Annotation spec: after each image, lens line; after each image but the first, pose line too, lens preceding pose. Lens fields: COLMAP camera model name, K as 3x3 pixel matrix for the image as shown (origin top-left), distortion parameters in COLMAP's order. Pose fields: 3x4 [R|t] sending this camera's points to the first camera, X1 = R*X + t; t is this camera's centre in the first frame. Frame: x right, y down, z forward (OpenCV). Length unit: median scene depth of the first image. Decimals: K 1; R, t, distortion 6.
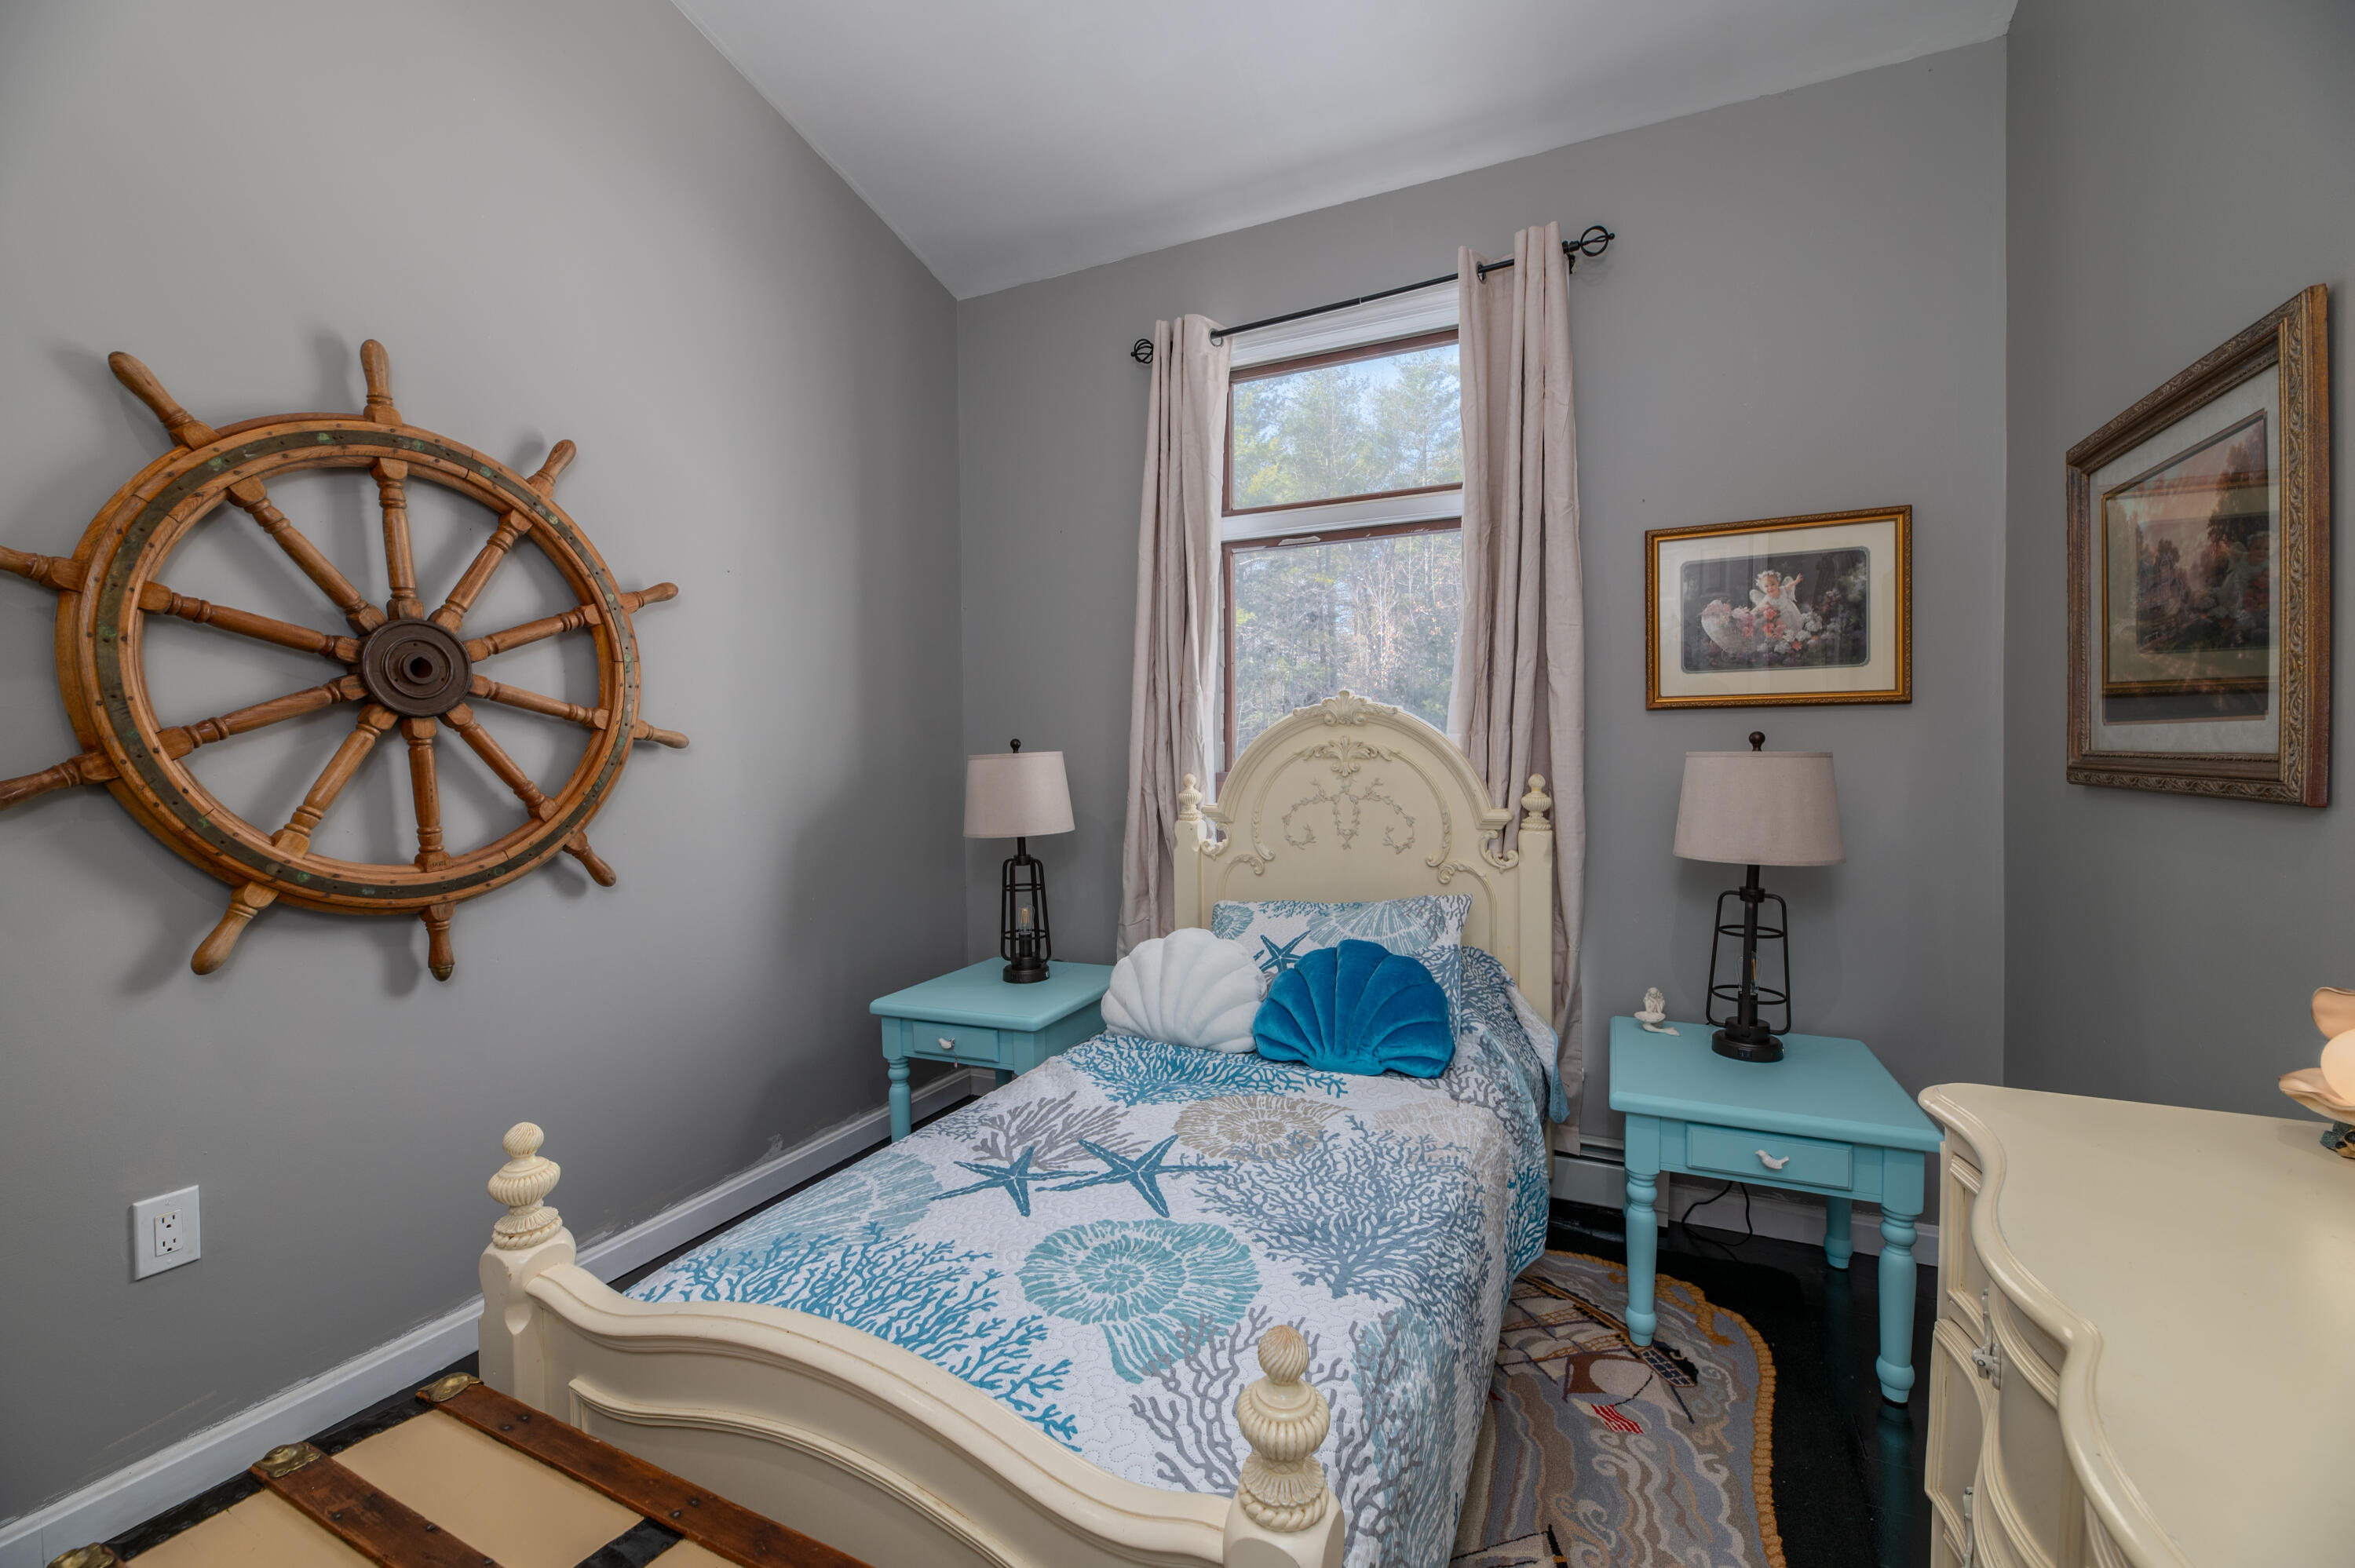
lens RADIAL K [[966.6, 0, 1173.3], [0, 966.6, 763.2], [0, 0, 1]] dist [-0.000758, -0.000922]
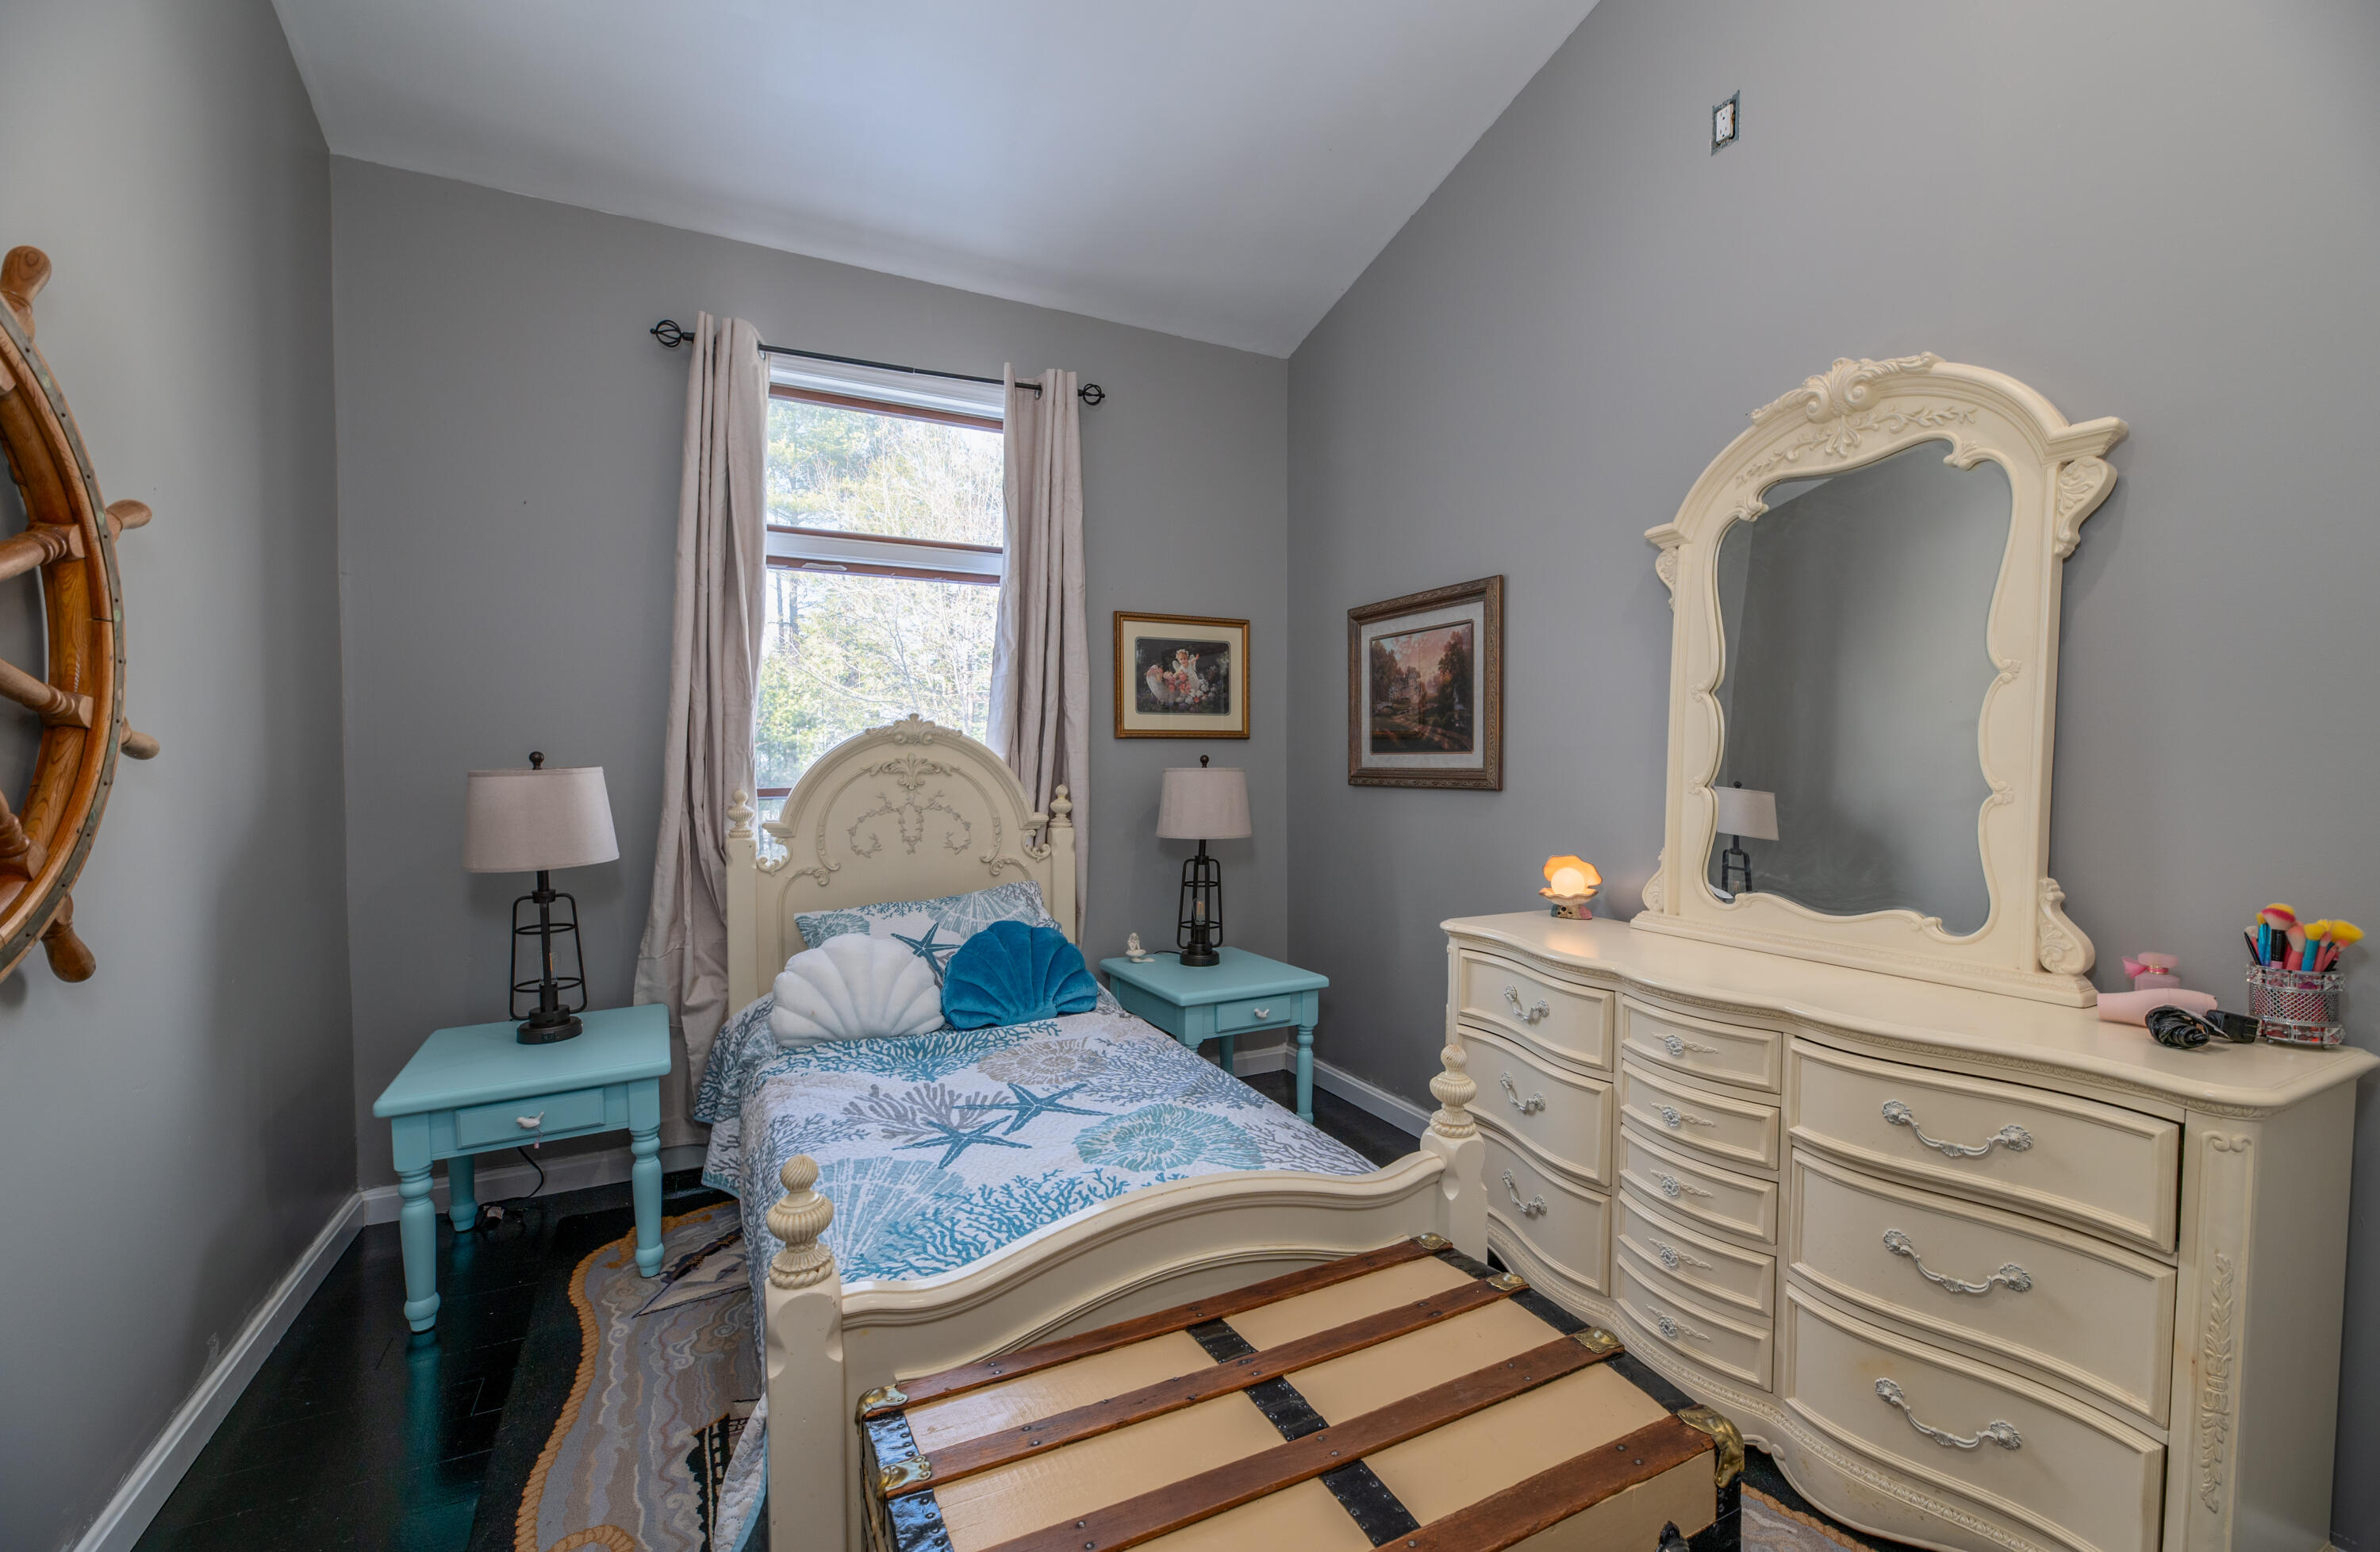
lens RADIAL K [[973.7, 0, 1177.1], [0, 973.7, 786.9], [0, 0, 1]] dist [-0.002022, -0.000117]
pose [[0.616404, -0.013111, 0.787321, -0.611394], [0.009632, 0.999912, 0.009111, 0.003711], [-0.787371, 0.001967, 0.616476, 0.061409]]
